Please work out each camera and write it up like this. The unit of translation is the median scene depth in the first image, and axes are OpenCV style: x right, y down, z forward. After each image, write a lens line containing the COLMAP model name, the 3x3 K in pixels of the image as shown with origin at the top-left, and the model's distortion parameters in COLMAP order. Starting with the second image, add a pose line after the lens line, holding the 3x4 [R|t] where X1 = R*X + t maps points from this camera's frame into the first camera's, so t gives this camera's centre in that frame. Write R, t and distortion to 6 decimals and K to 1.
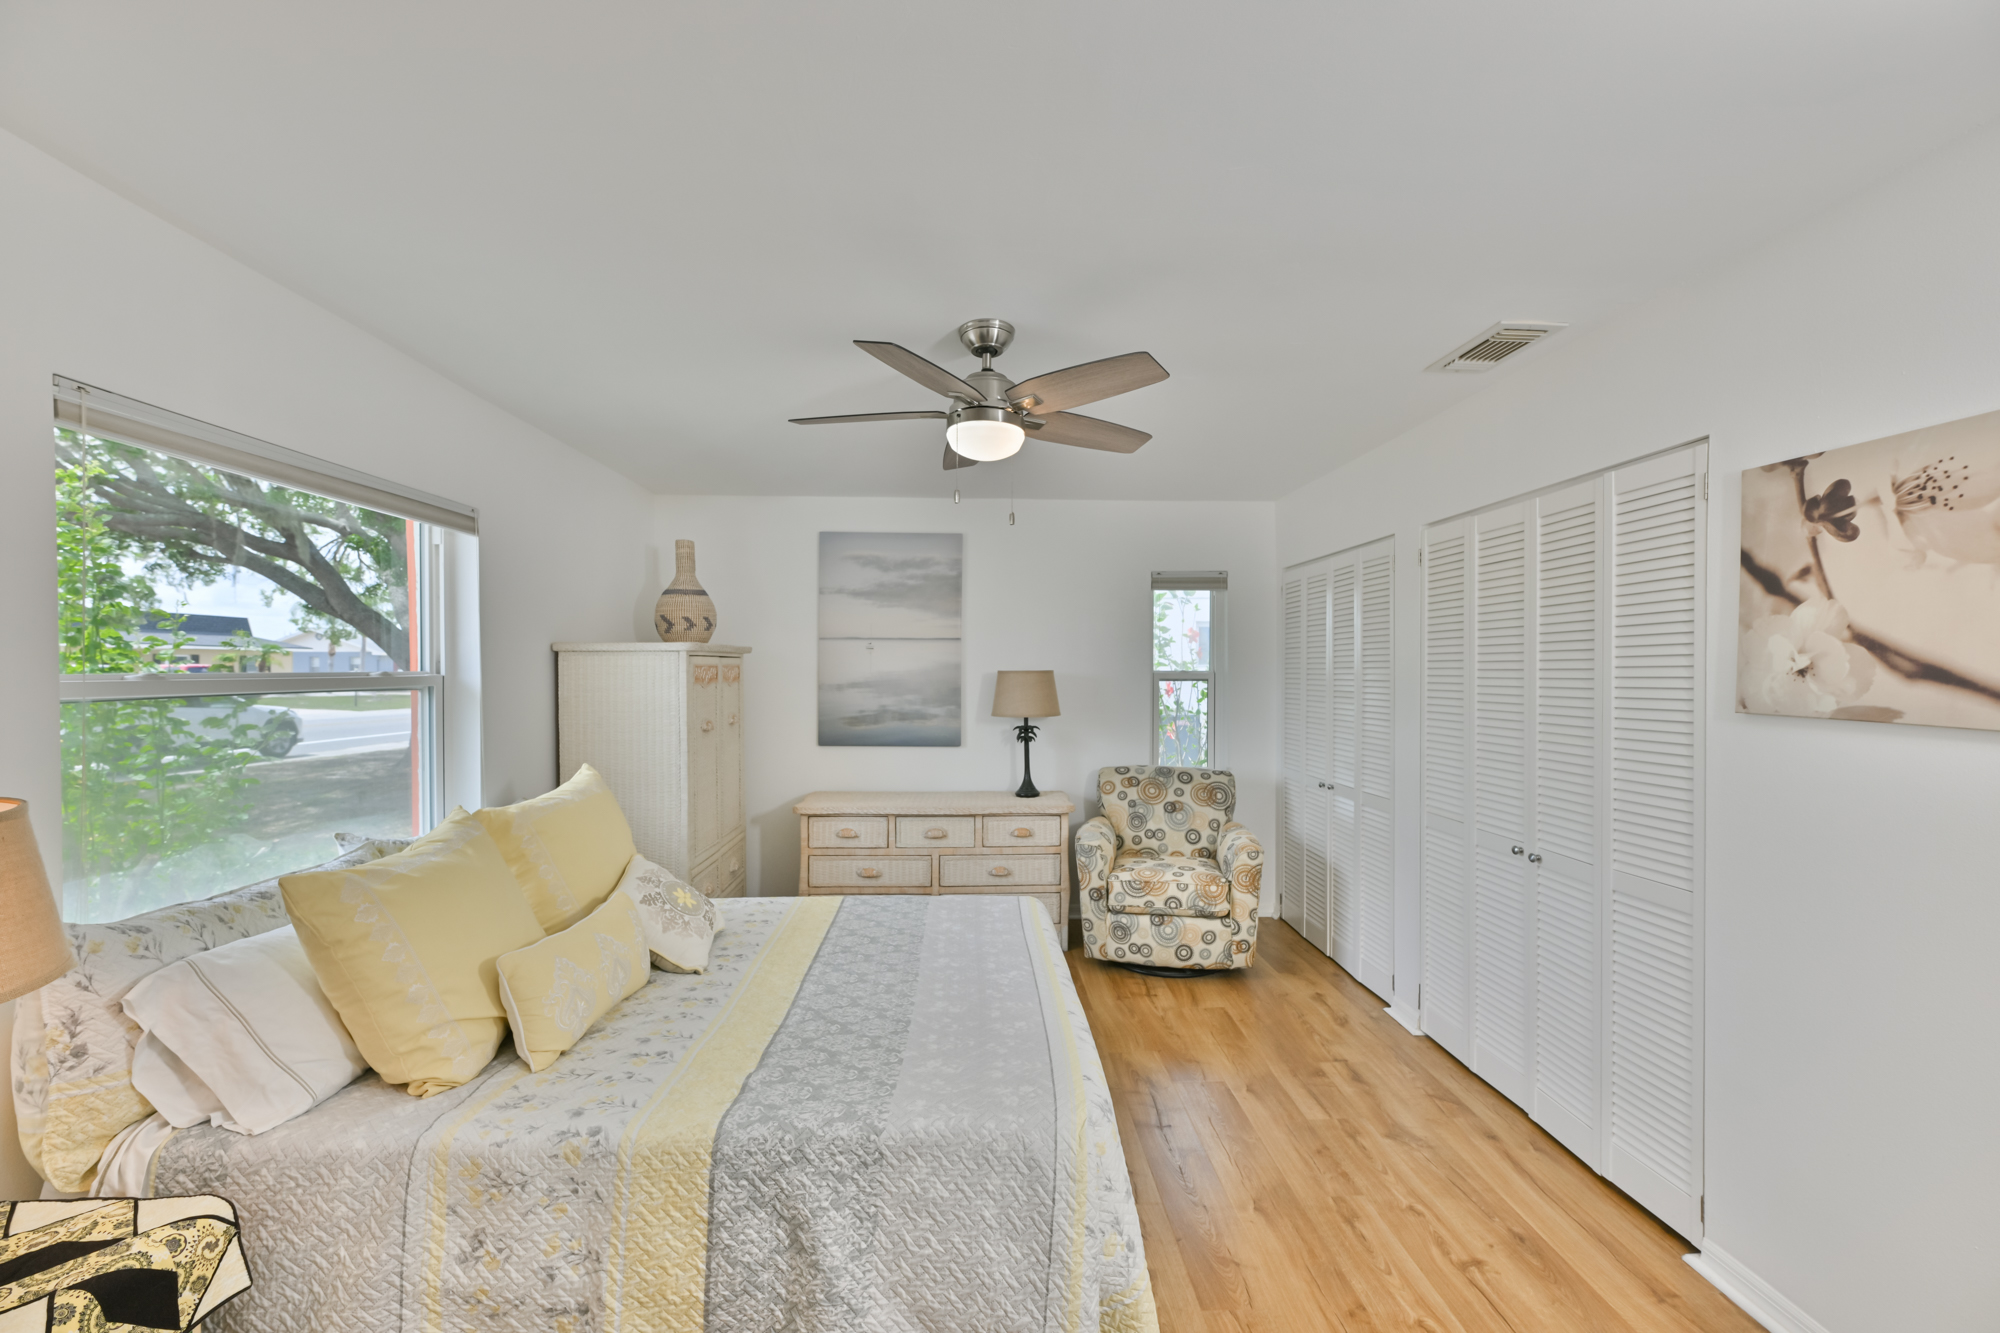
lens RADIAL K [[786.3, 0, 1000.0], [0, 786.3, 666.5], [0, 0, 1]] dist [-0.007949, -0.000020]
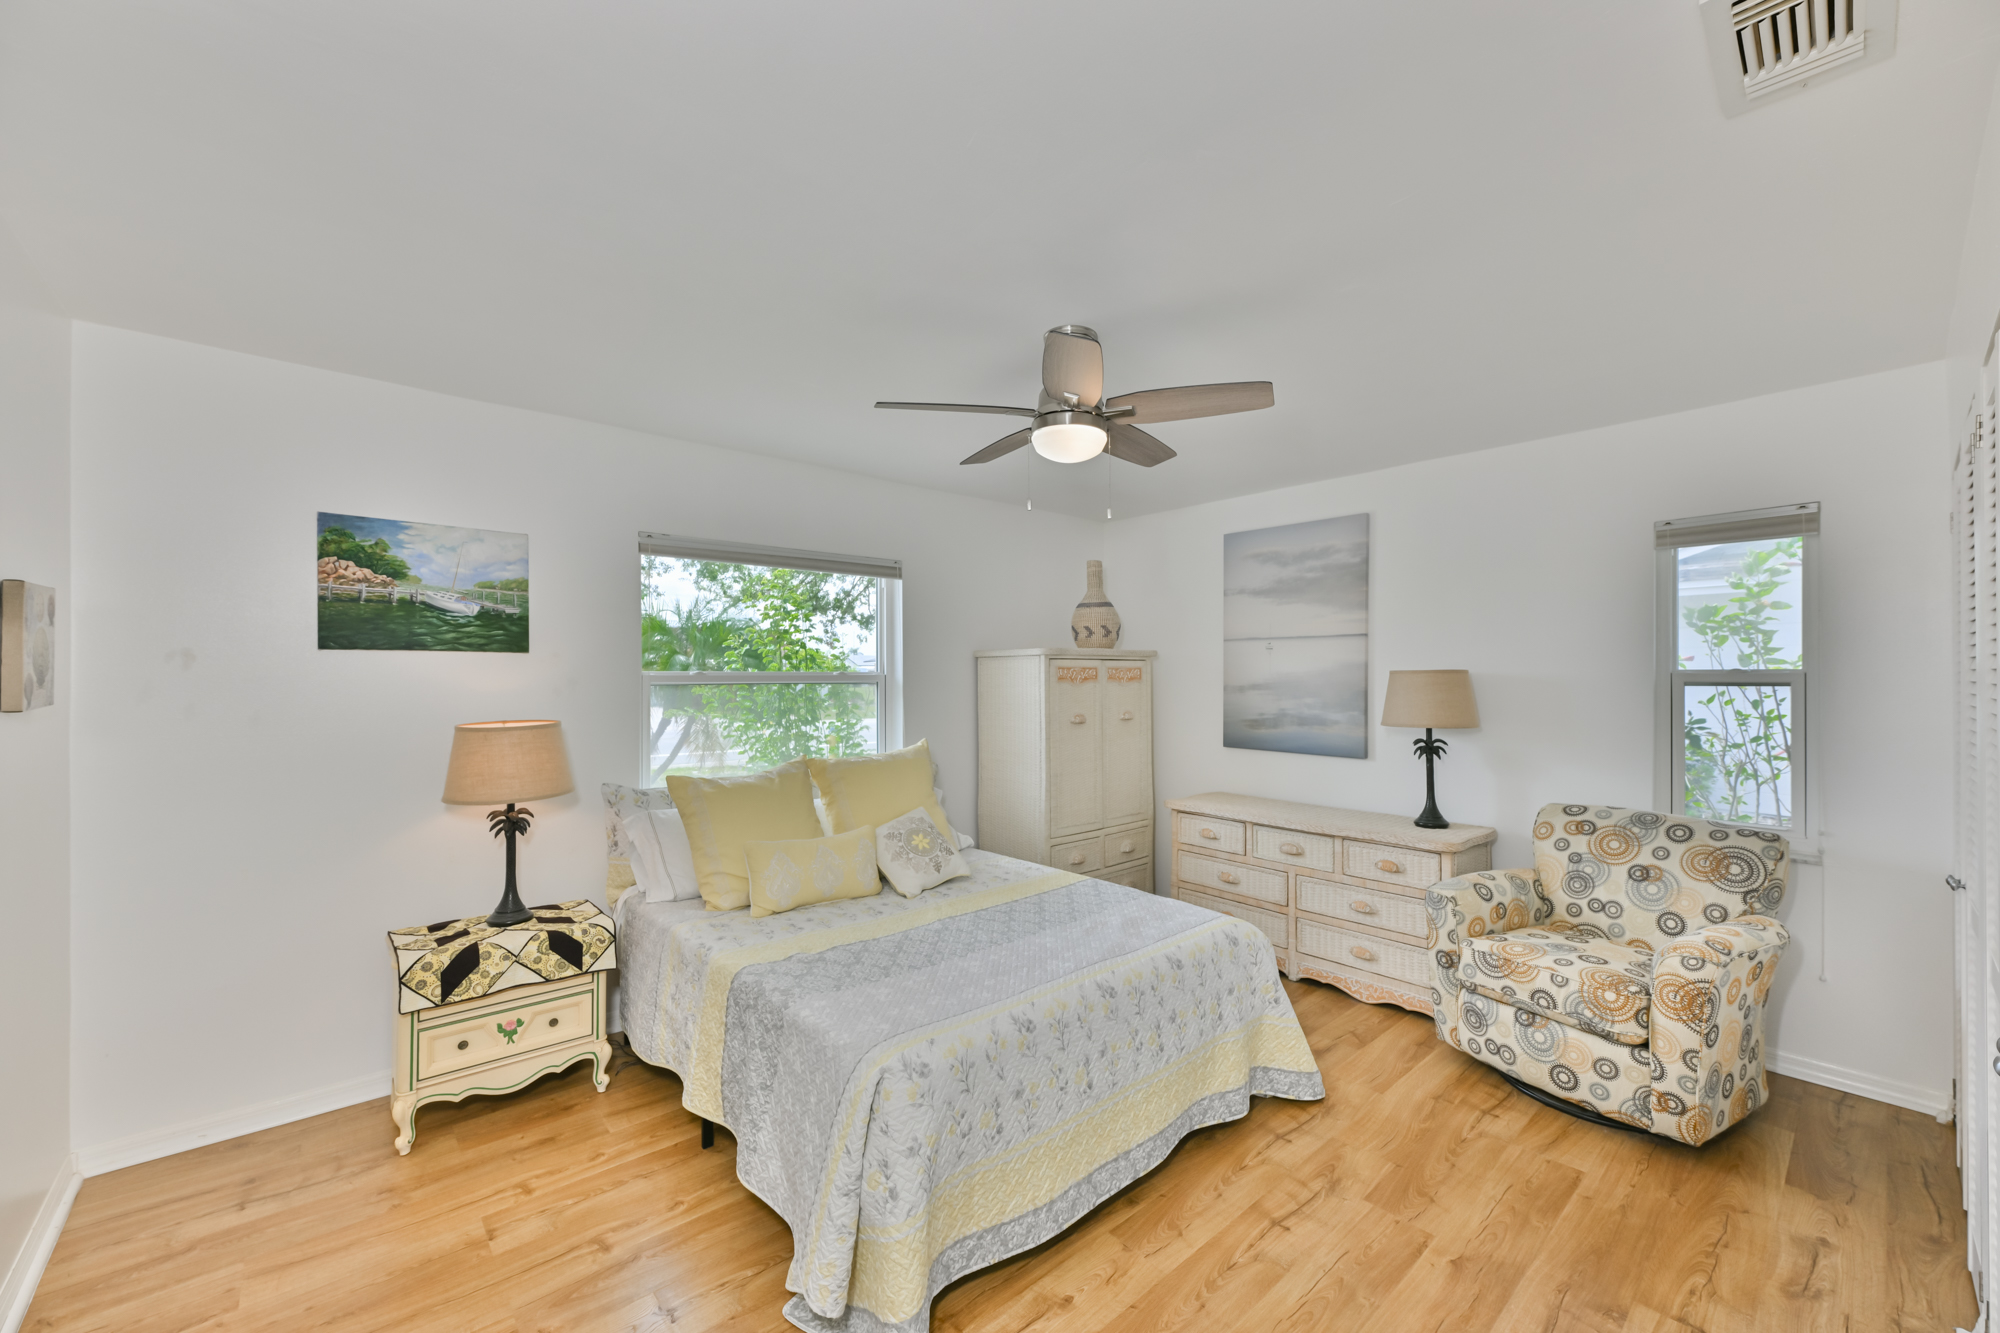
lens RADIAL K [[786.3, 0, 1000.0], [0, 786.3, 666.5], [0, 0, 1]] dist [-0.007949, -0.000020]
pose [[0.619471, -0.011169, -0.784940, 0.425418], [0.003586, 0.999929, -0.011398, 0.009447], [0.785012, 0.004246, 0.619466, 0.168532]]
